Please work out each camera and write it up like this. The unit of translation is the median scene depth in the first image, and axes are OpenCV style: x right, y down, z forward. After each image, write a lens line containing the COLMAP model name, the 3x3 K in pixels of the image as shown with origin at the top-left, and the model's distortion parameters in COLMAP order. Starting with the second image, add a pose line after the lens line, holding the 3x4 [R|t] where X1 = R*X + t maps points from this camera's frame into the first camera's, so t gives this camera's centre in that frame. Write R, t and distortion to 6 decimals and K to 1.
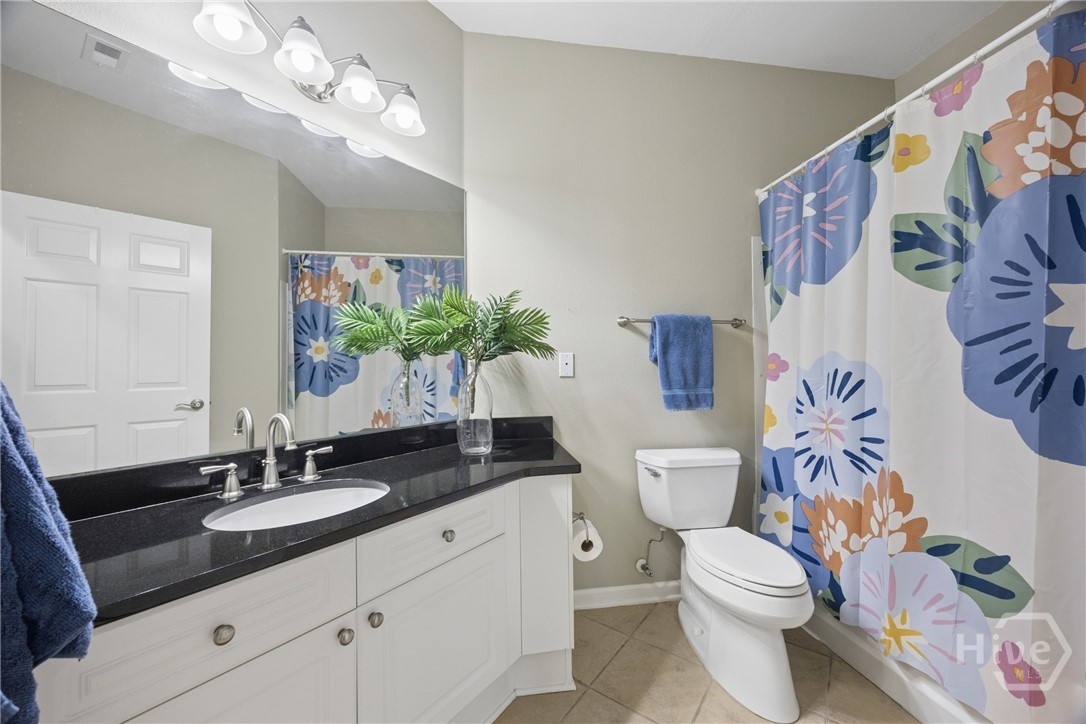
lens RADIAL K [[438.6, 0, 549.8], [0, 438.6, 366.6], [0, 0, 1]] dist [-0.000467, -0.000121]
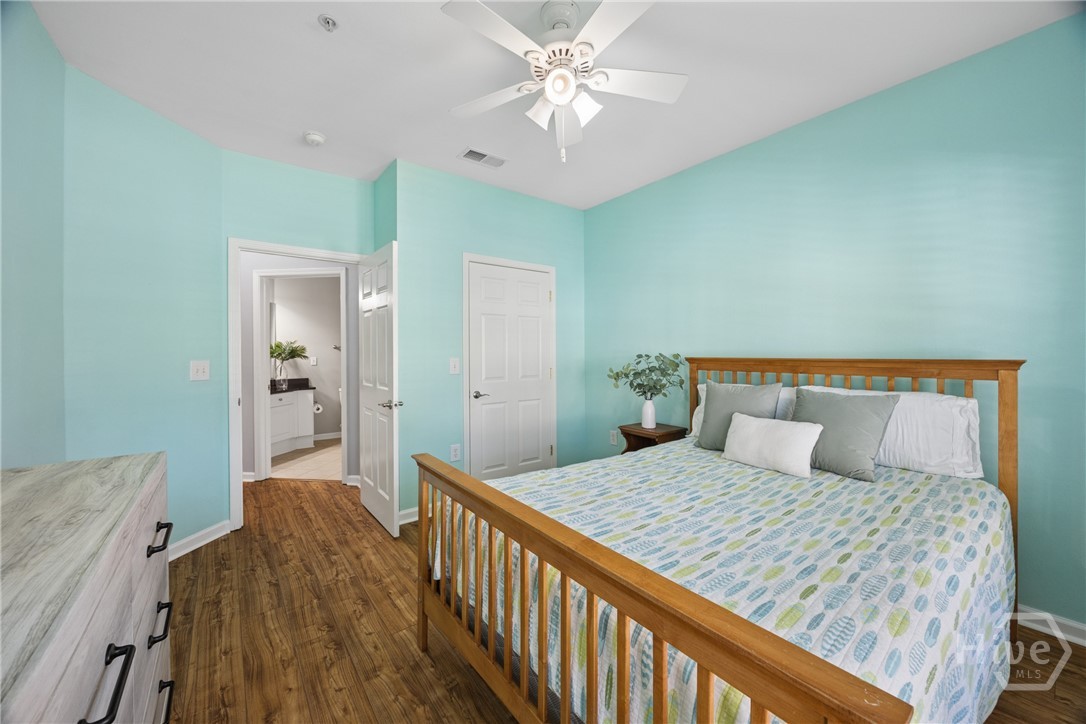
lens RADIAL K [[420.1, 0, 544.4], [0, 420.1, 357.6], [0, 0, 1]] dist [-0.001360, -0.000068]
pose [[0.881974, -0.003713, 0.471283, 0.093098], [0.001066, 0.999982, 0.005885, -0.055050], [-0.471297, -0.004688, 0.881962, -2.841984]]
